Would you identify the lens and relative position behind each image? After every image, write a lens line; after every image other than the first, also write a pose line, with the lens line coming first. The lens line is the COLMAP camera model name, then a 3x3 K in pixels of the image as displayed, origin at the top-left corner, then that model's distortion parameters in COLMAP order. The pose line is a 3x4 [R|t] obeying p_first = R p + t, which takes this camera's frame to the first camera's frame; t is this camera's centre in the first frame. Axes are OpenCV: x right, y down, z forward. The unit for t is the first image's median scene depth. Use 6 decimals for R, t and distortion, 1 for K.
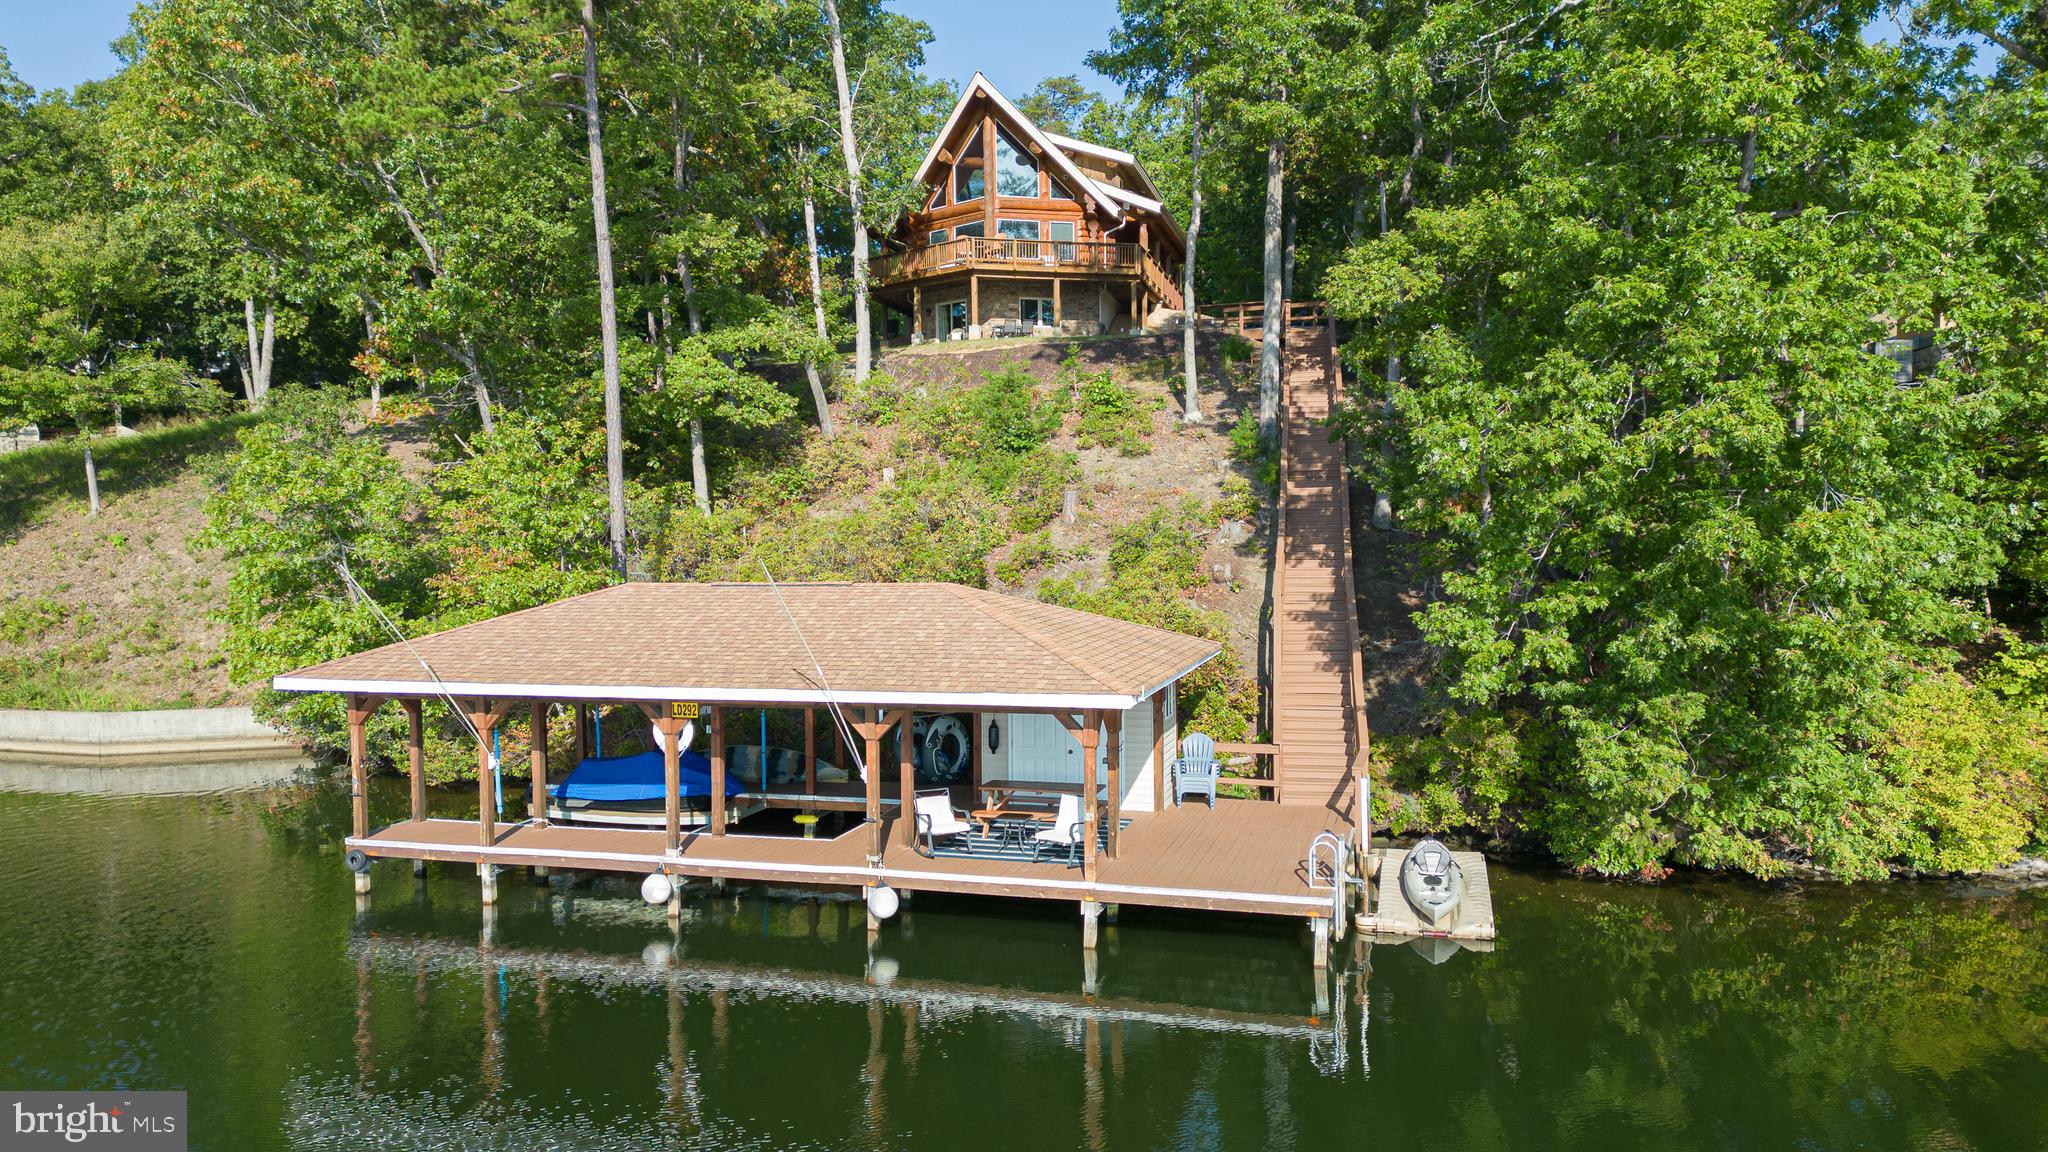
lens RADIAL K [[1412.5, 0, 1011.3], [0, 1412.5, 654.1], [0, 0, 1]] dist [0.009425, 0.001127]
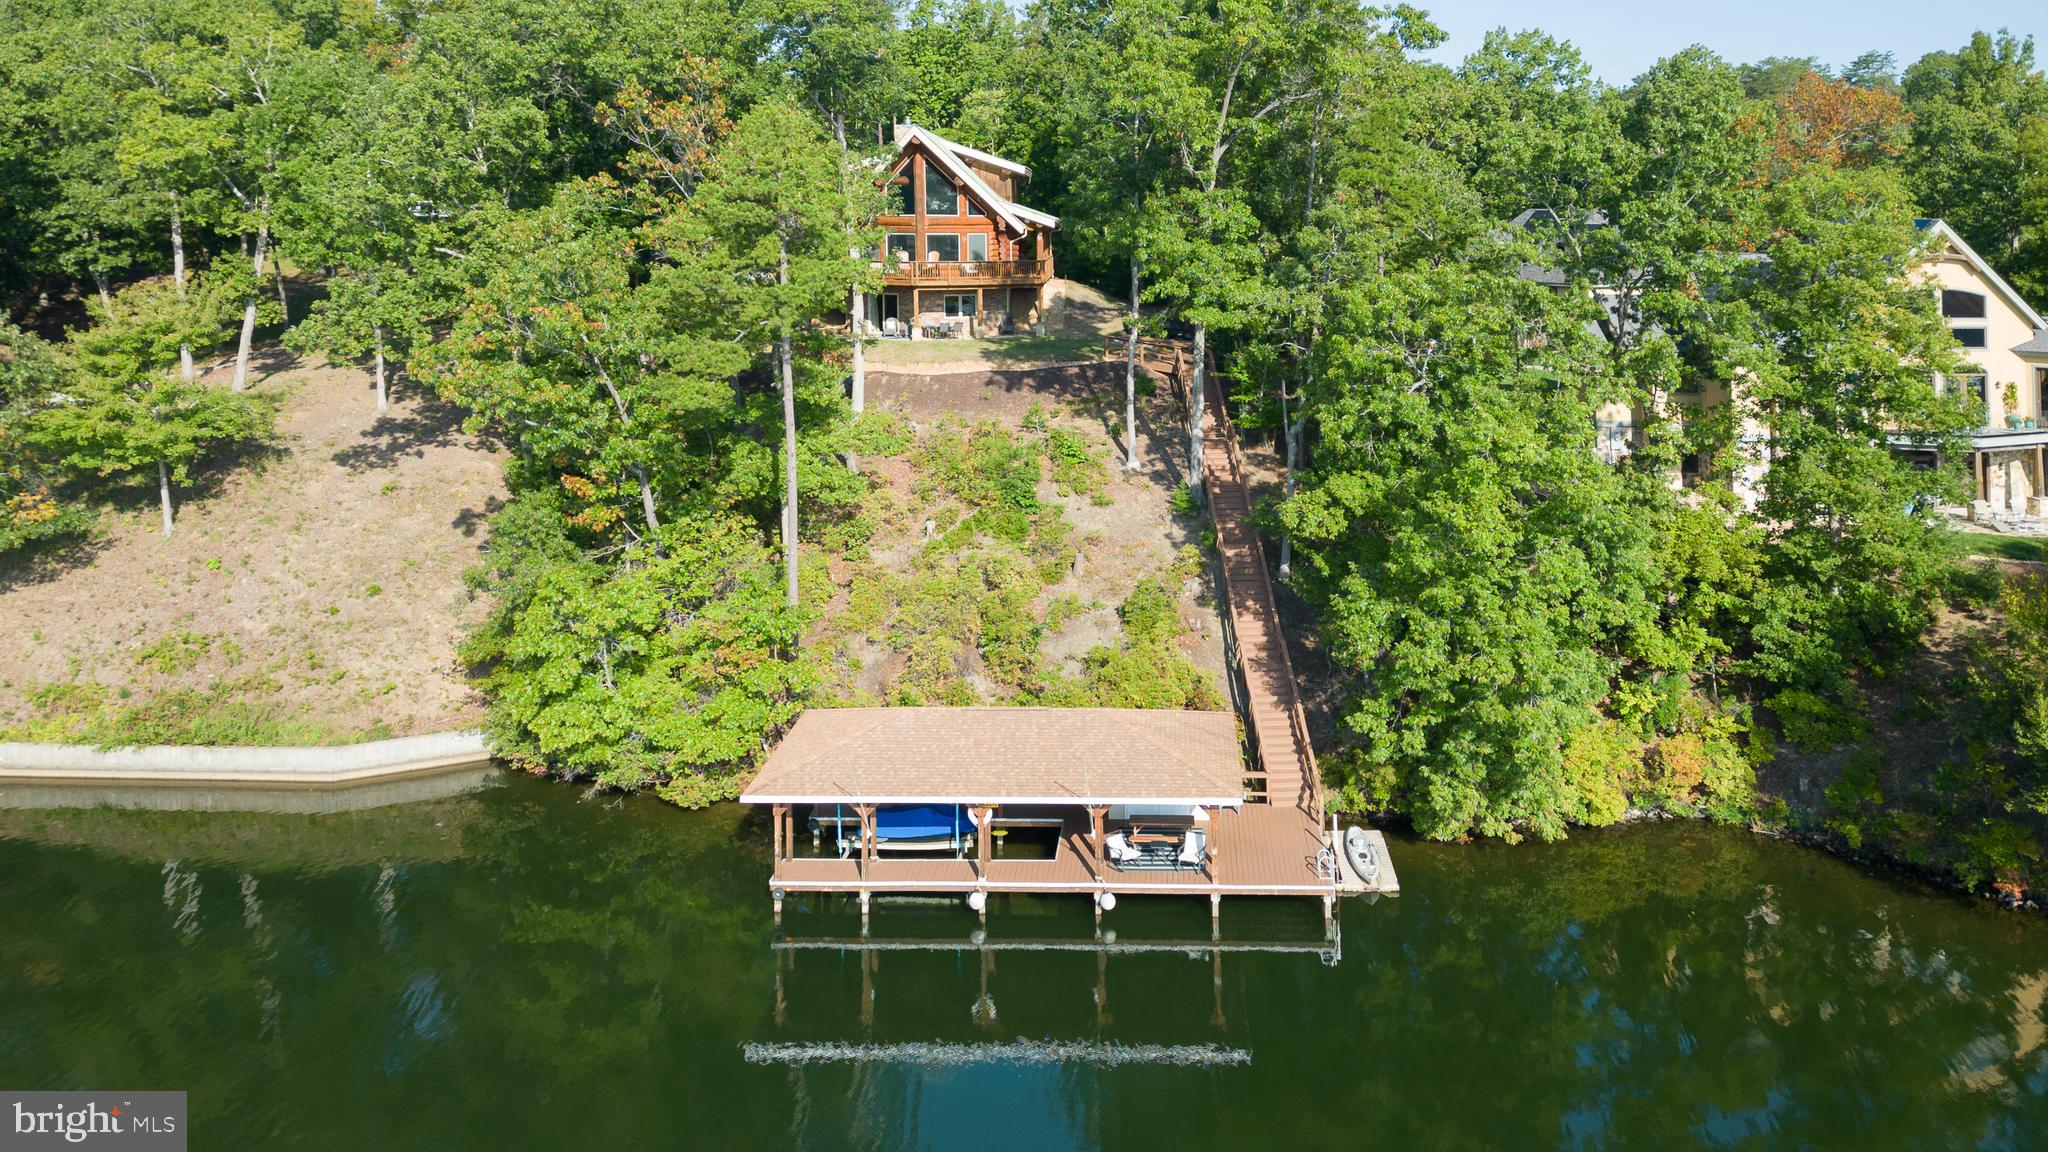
lens RADIAL K [[1618.4, 0, 1144.5], [0, 1618.4, 342.6], [0, 0, 1]] dist [0.007898, 0.008448]
pose [[0.960808, -0.003882, 0.277189, -0.546645], [0.011543, 0.999595, -0.026011, -0.443046], [-0.276975, 0.028191, 0.960463, -0.976324]]
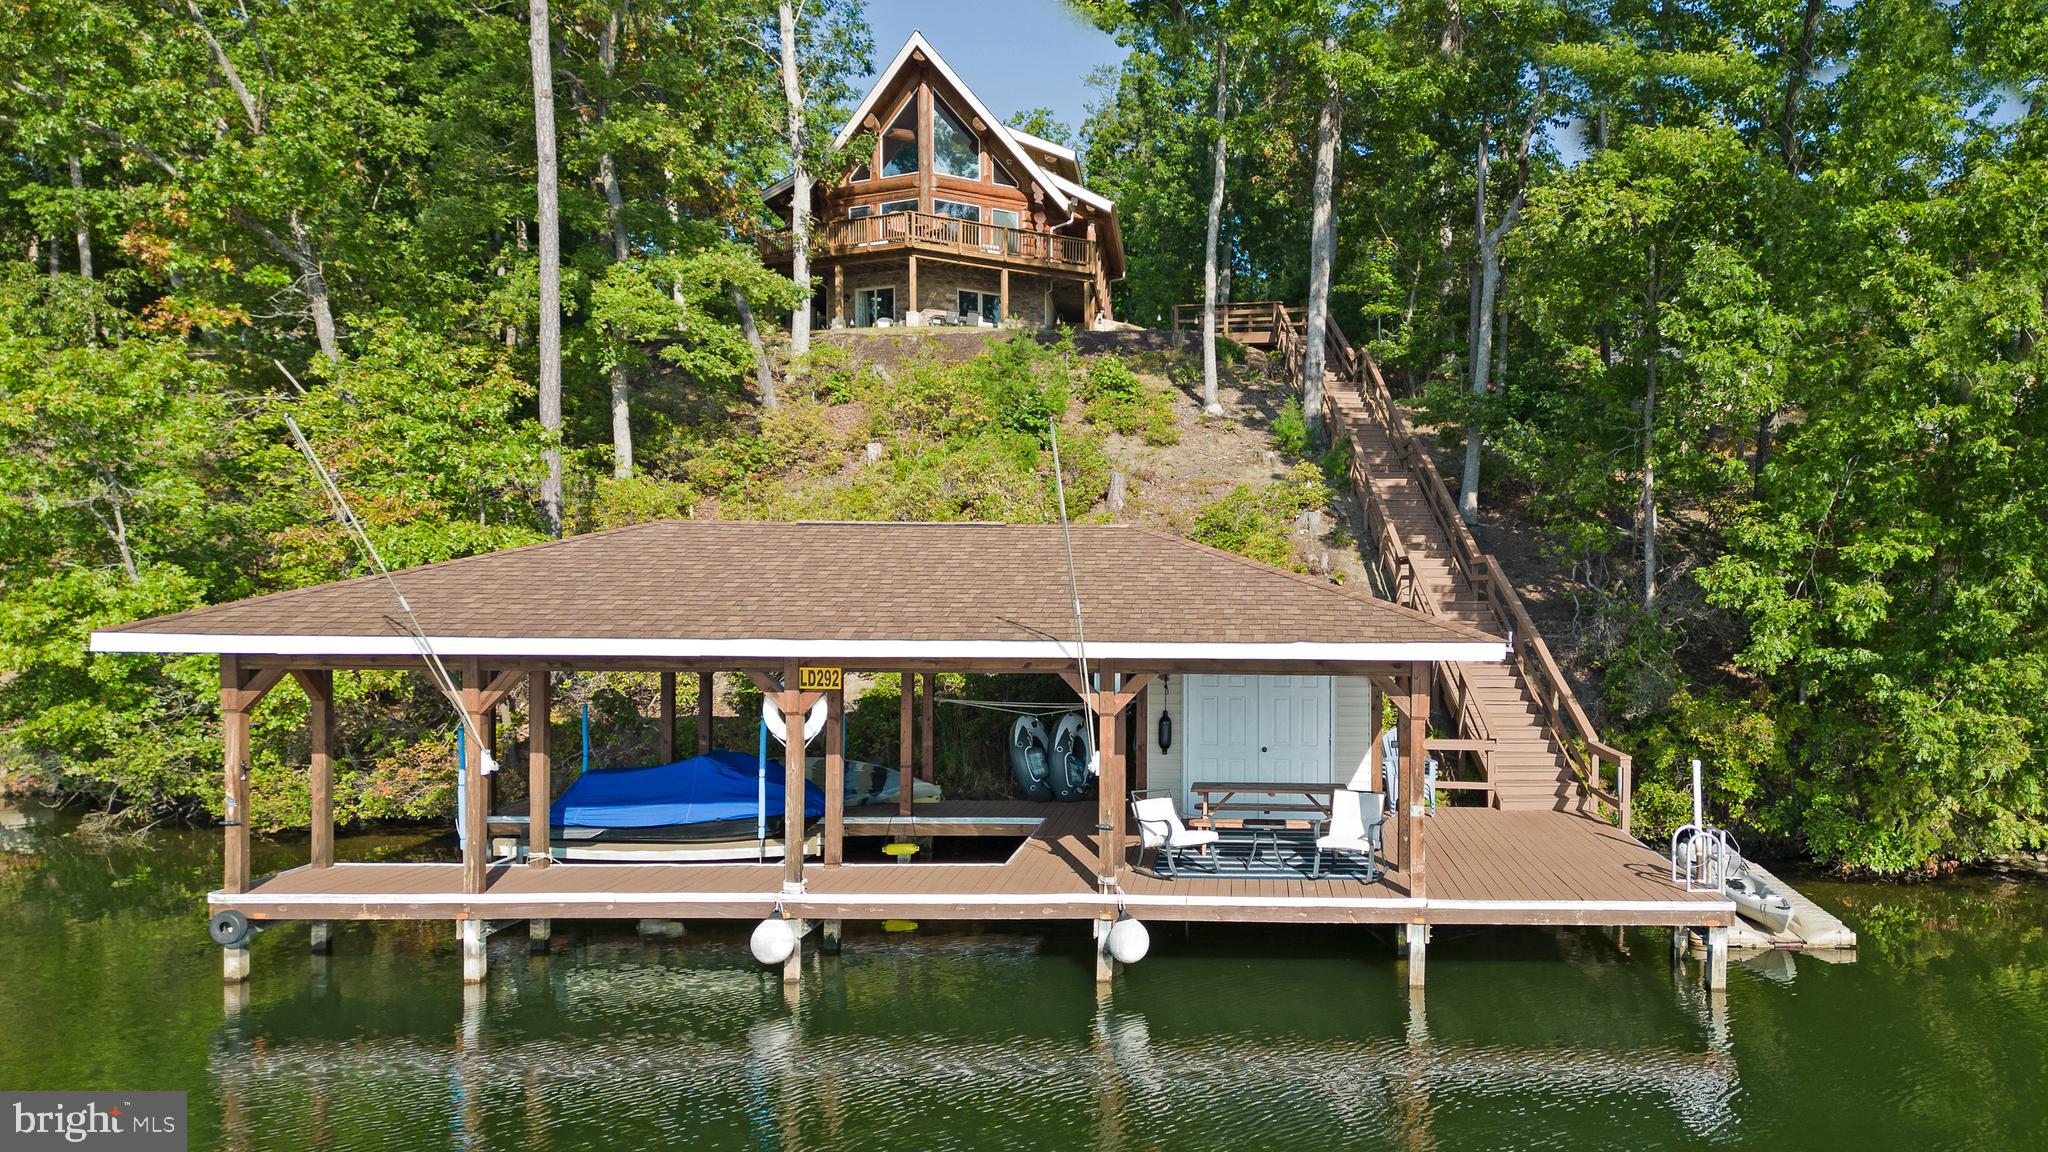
lens RADIAL K [[1428.1, 0, 1255.3], [0, 1428.1, 658.7], [0, 0, 1]] dist [0.015085, -0.002625]
pose [[0.955408, 0.006477, 0.295218, -0.204083], [0.006344, 0.999078, -0.042452, 0.053248], [-0.295221, 0.042431, 0.954486, 0.235218]]
